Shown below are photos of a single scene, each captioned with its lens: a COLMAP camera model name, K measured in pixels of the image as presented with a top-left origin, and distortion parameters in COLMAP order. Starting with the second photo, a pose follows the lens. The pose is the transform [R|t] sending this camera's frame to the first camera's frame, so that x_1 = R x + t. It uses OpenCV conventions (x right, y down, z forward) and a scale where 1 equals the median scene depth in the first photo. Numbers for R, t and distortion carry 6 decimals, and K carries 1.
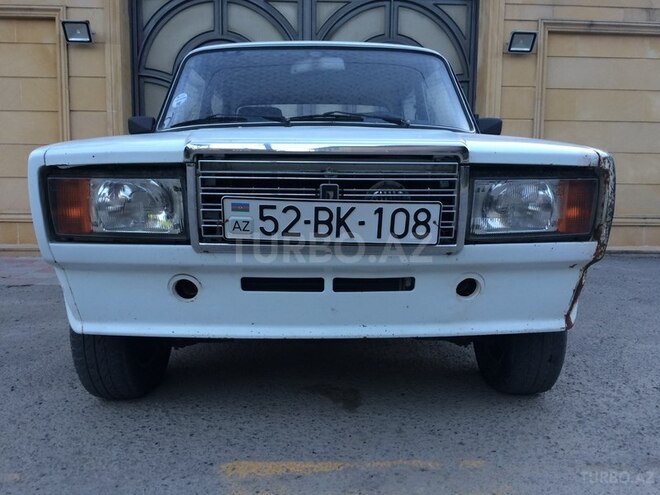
lens RADIAL K [[566.0, 0, 330.0], [0, 566.0, 247.5], [0, 0, 1]] dist [0.013316, -0.002617]
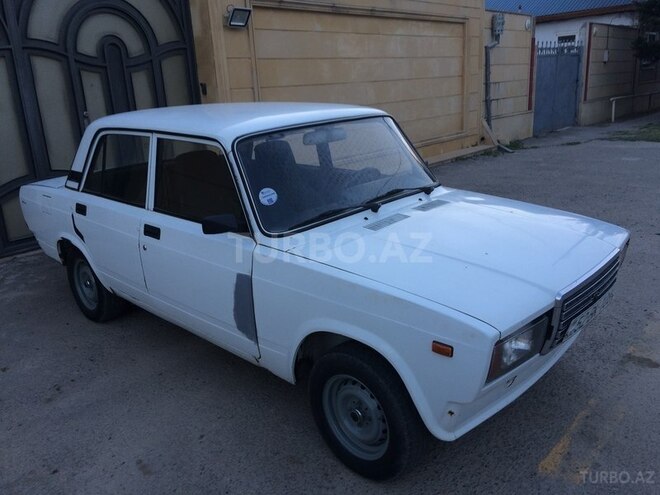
lens RADIAL K [[566.0, 0, 330.0], [0, 566.0, 247.5], [0, 0, 1]] dist [0.013316, -0.002617]
pose [[0.701466, -0.243773, 0.669717, -0.364731], [0.121905, 0.966876, 0.224253, -0.156499], [-0.702200, -0.075664, 0.707948, 0.079718]]
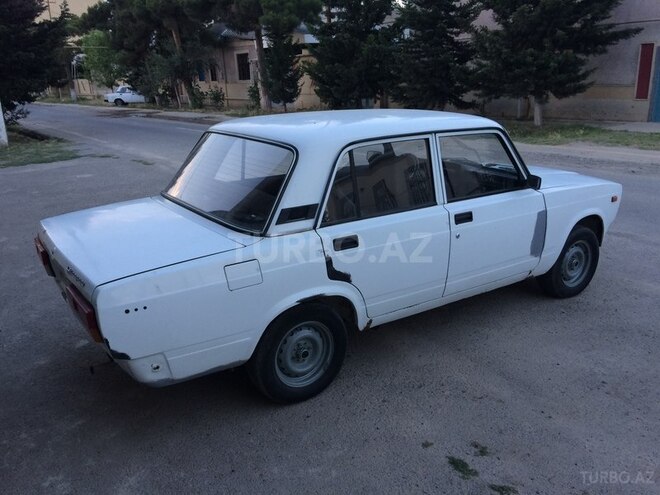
lens RADIAL K [[566.0, 0, 330.0], [0, 566.0, 247.5], [0, 0, 1]] dist [0.013316, -0.002617]
pose [[-0.548120, -0.245430, 0.799580, -0.676940], [0.107013, 0.927543, 0.358066, -0.374133], [-0.829525, 0.281829, -0.482141, 1.779955]]
